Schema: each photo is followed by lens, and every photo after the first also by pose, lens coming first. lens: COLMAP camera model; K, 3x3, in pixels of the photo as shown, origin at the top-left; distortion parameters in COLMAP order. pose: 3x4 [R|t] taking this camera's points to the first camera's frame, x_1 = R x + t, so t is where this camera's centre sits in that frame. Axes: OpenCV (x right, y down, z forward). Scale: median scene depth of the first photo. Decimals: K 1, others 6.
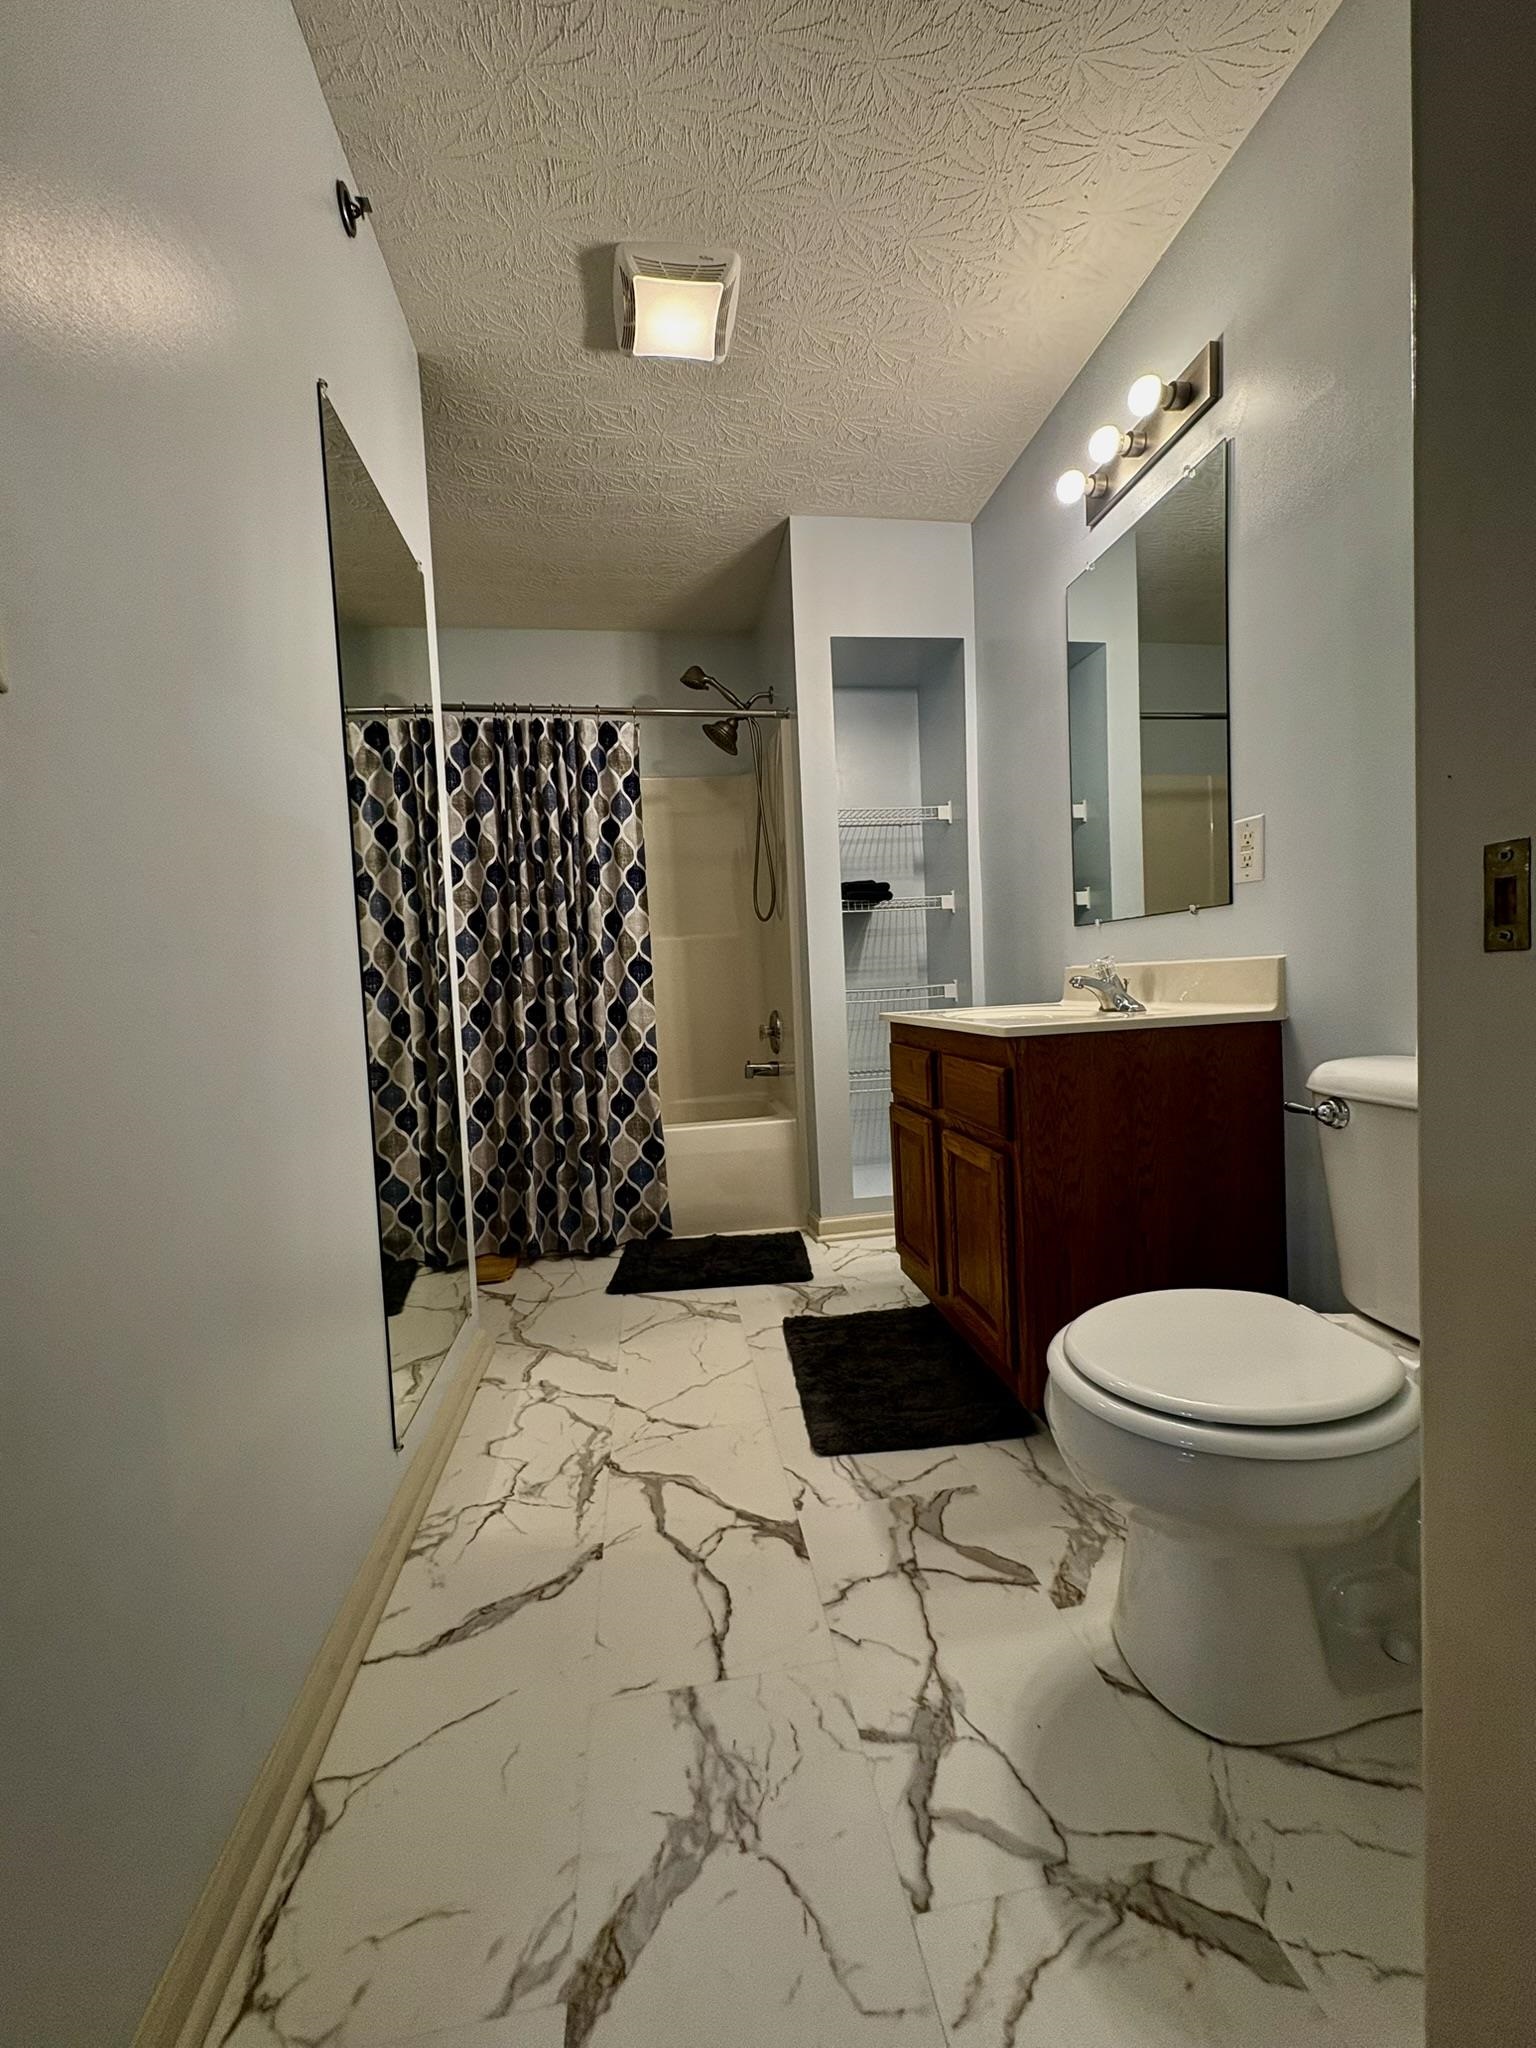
lens RADIAL K [[811.3, 0, 768.0], [0, 811.3, 1024.0], [0, 0, 1]] dist [-0.000775, 0.000315]
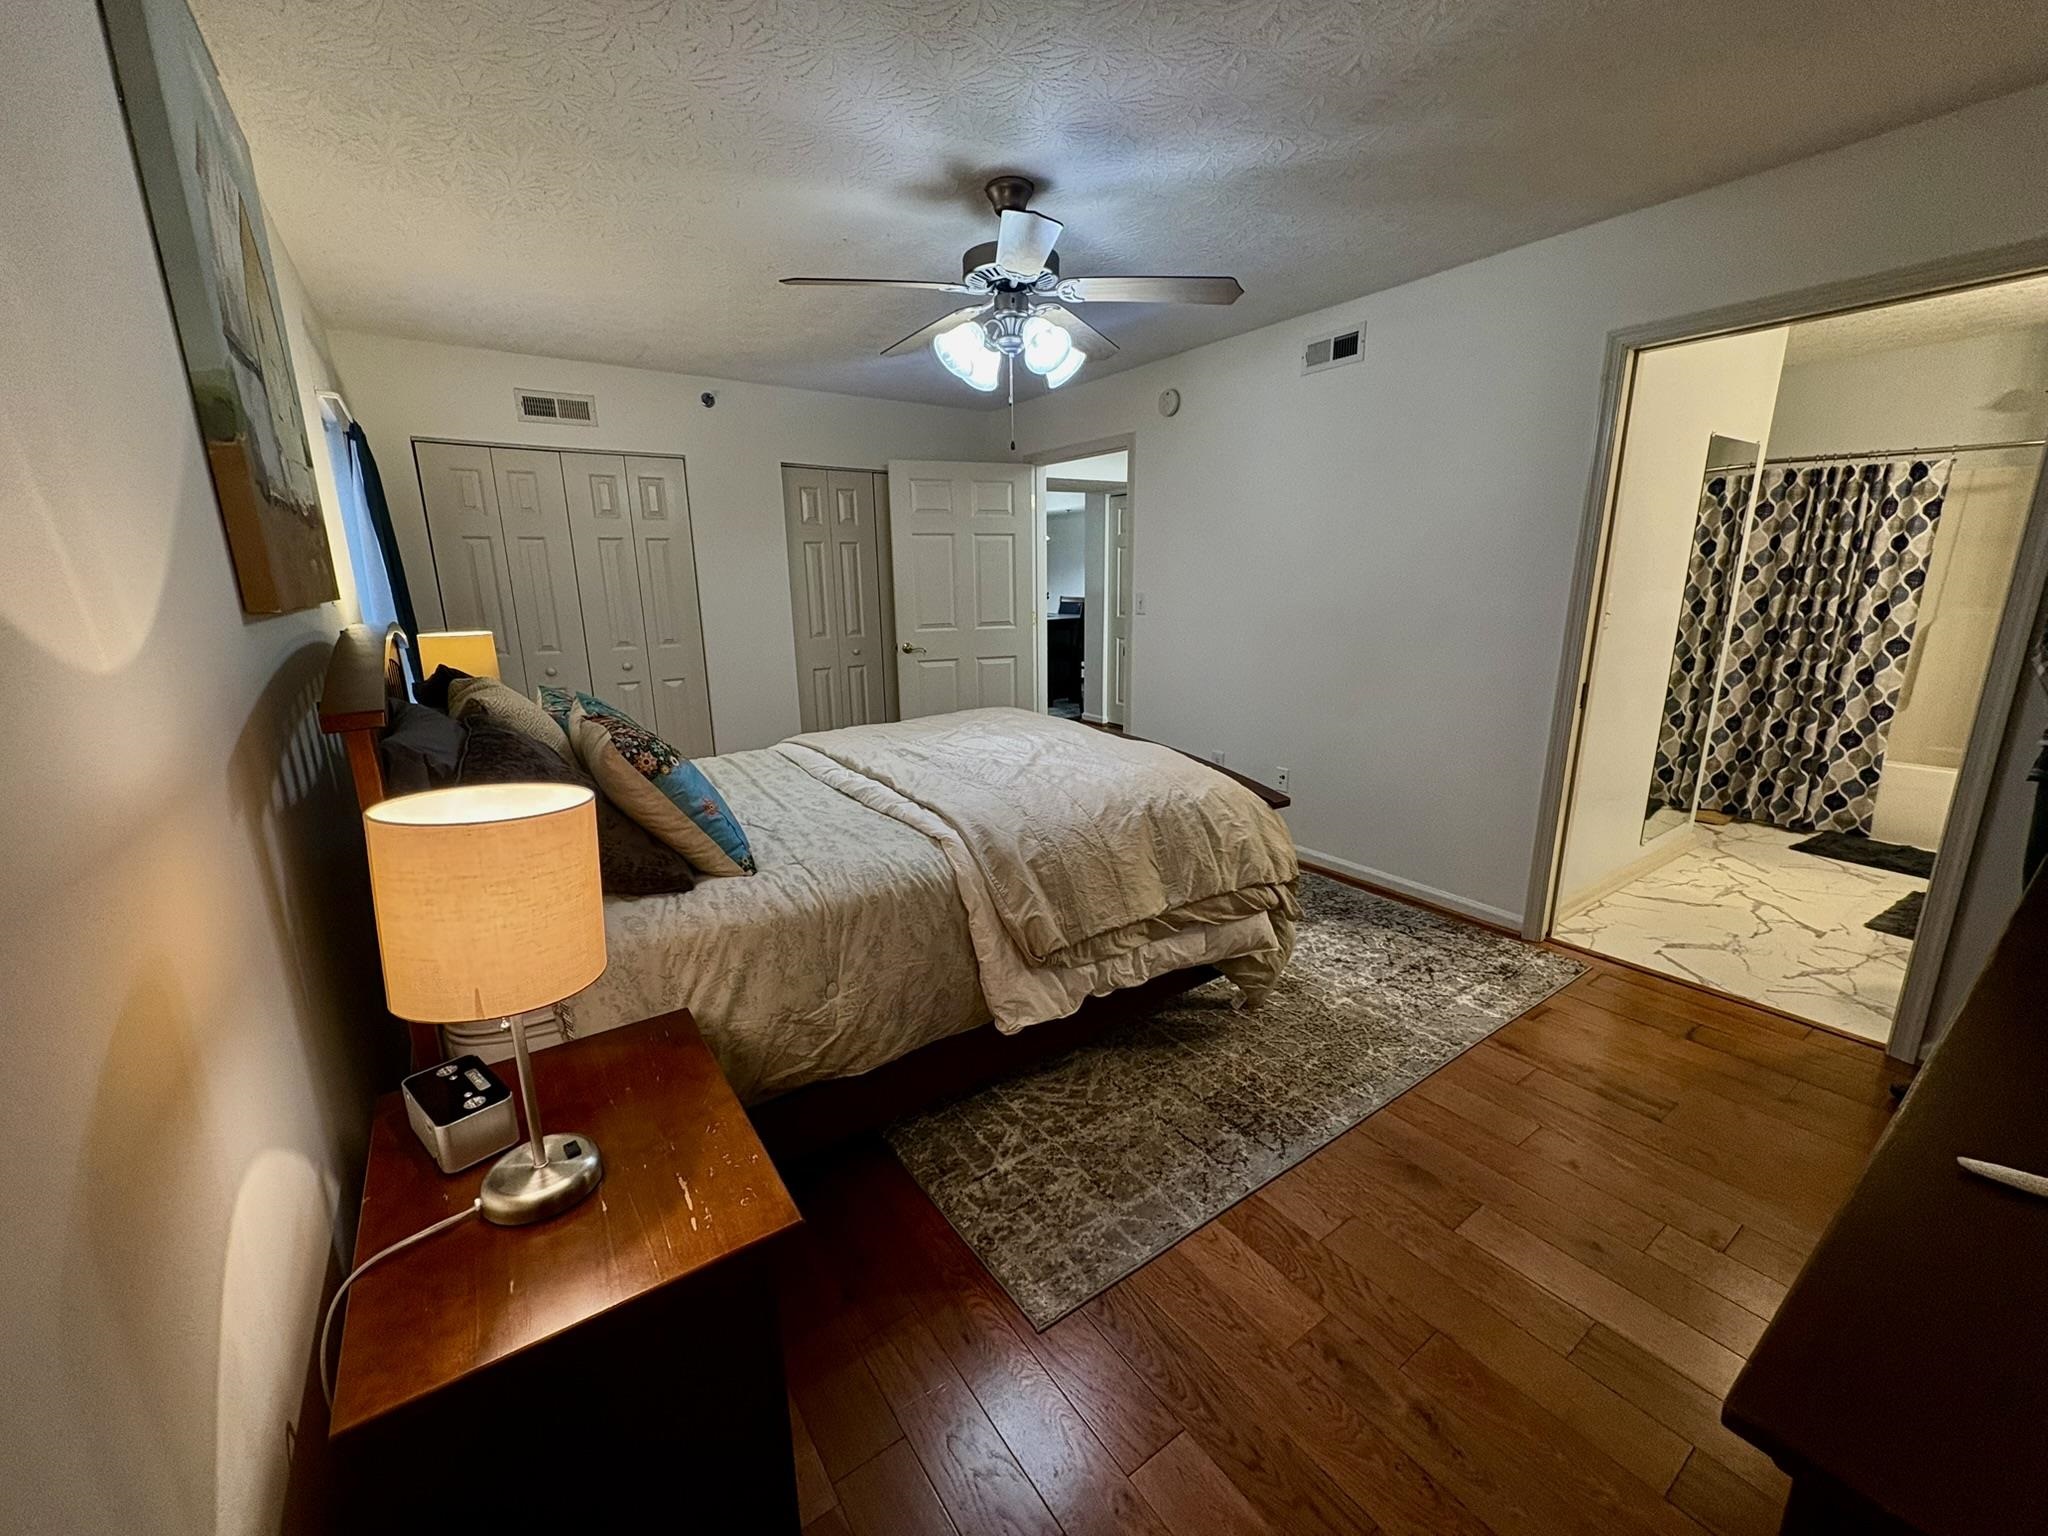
lens RADIAL K [[811.3, 0, 1024.0], [0, 811.3, 768.0], [0, 0, 1]] dist [-0.000775, 0.000315]
pose [[0.442906, 0.248757, -0.861368, 0.436273], [-0.052599, 0.966293, 0.252014, -0.141669], [0.895024, -0.066312, 0.441061, -0.982349]]
